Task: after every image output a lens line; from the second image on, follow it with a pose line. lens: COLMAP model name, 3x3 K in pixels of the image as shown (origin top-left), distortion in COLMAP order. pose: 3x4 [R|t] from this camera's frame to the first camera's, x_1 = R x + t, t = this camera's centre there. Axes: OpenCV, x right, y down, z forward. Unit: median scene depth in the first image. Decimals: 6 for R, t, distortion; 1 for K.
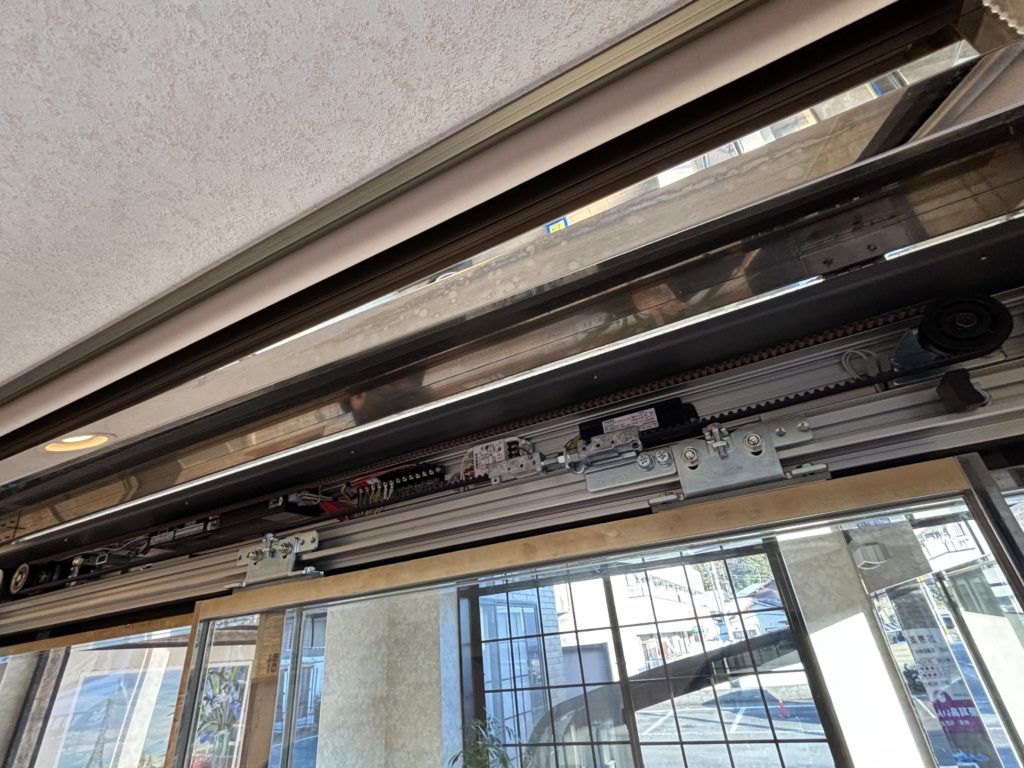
lens RADIAL K [[494.7, 0, 512.0], [0, 494.7, 384.0], [0, 0, 1]] dist [-0.012555, 0.016285]
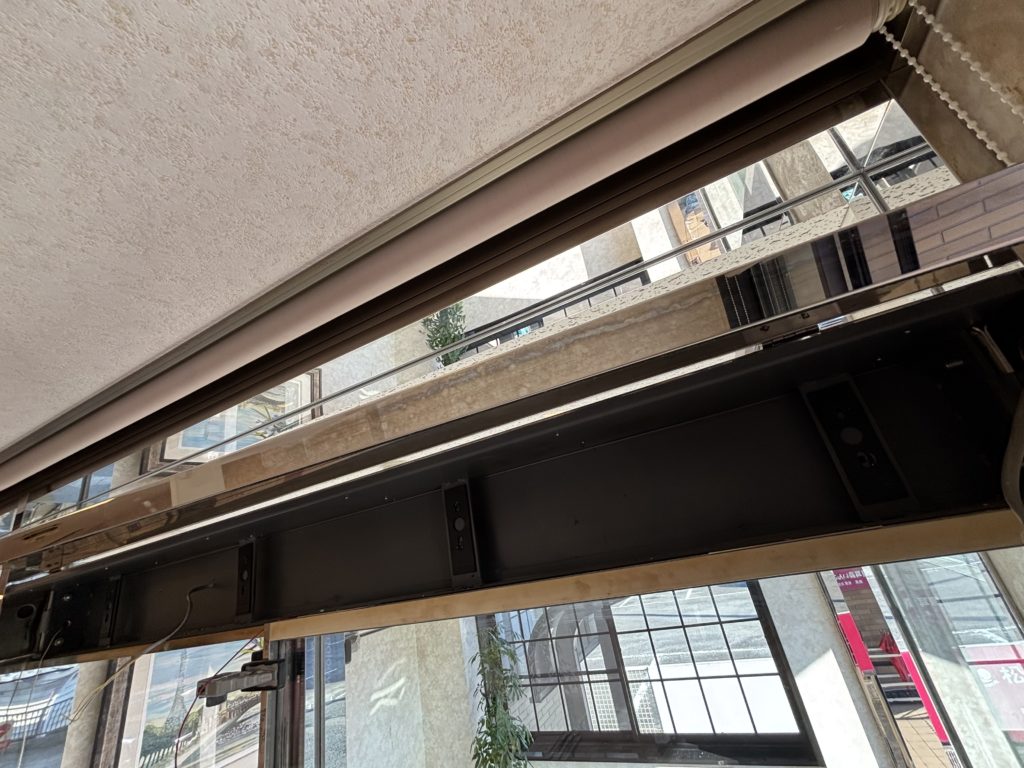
lens RADIAL K [[413.2, 0, 514.3], [0, 413.2, 395.4], [0, 0, 1]] dist [0.009669, 0.000065]
pose [[0.996298, -0.078961, 0.033987, 0.052181], [0.074585, 0.990566, 0.114962, -0.224635], [-0.042743, -0.112001, 0.992788, 0.105295]]
